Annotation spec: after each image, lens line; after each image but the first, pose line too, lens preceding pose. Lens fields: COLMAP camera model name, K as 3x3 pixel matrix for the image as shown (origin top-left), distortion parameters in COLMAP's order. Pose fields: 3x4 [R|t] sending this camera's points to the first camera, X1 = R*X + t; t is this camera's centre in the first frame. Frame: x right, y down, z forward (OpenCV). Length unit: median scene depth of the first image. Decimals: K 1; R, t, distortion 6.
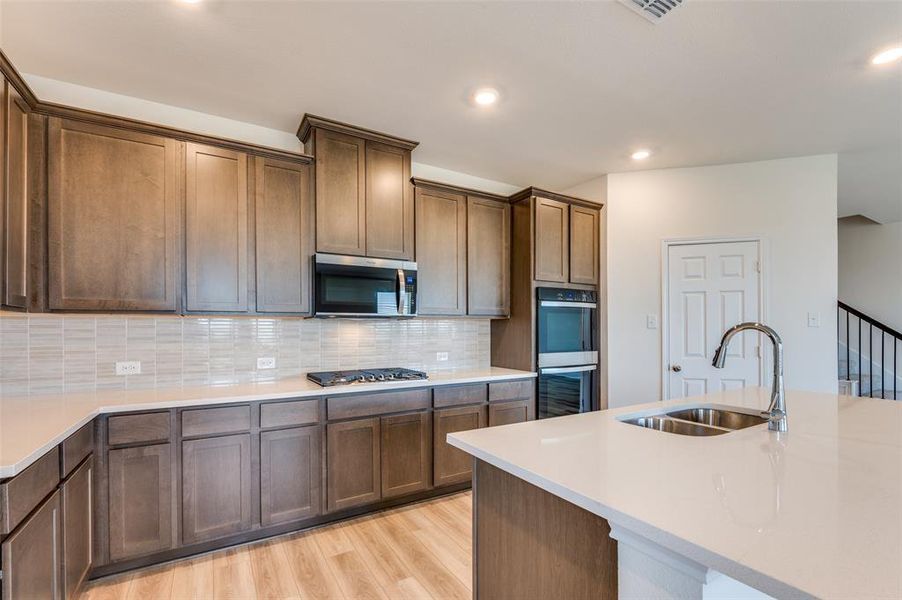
lens RADIAL K [[403.0, 0, 449.5], [0, 403.0, 327.8], [0, 0, 1]] dist [0.000692, -0.000010]
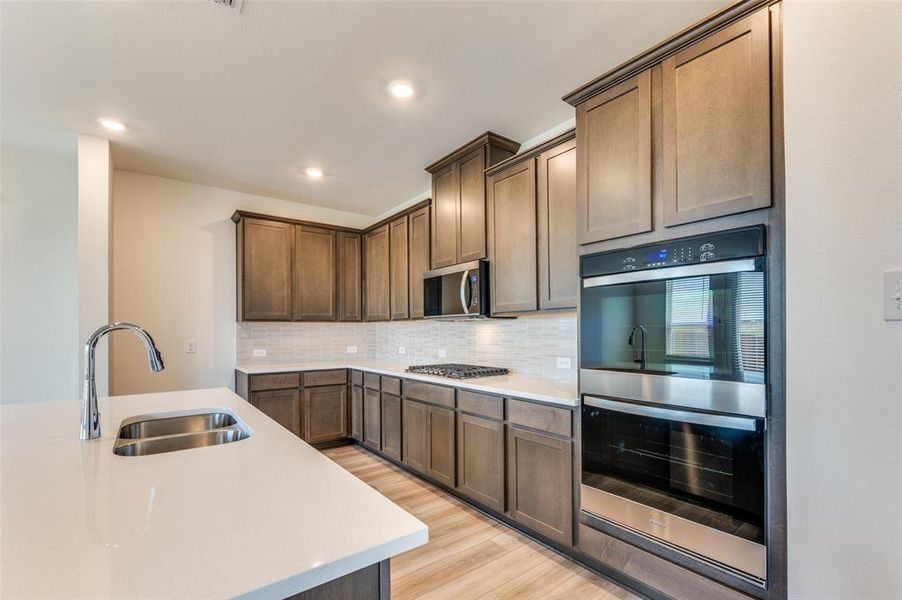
lens RADIAL K [[403.0, 0, 449.5], [0, 403.0, 327.8], [0, 0, 1]] dist [0.000692, -0.000010]
pose [[0.116442, -0.003342, -0.993192, 0.904143], [0.009382, 0.999953, -0.002265, 0.001887], [0.993153, -0.009054, 0.116468, 0.841626]]
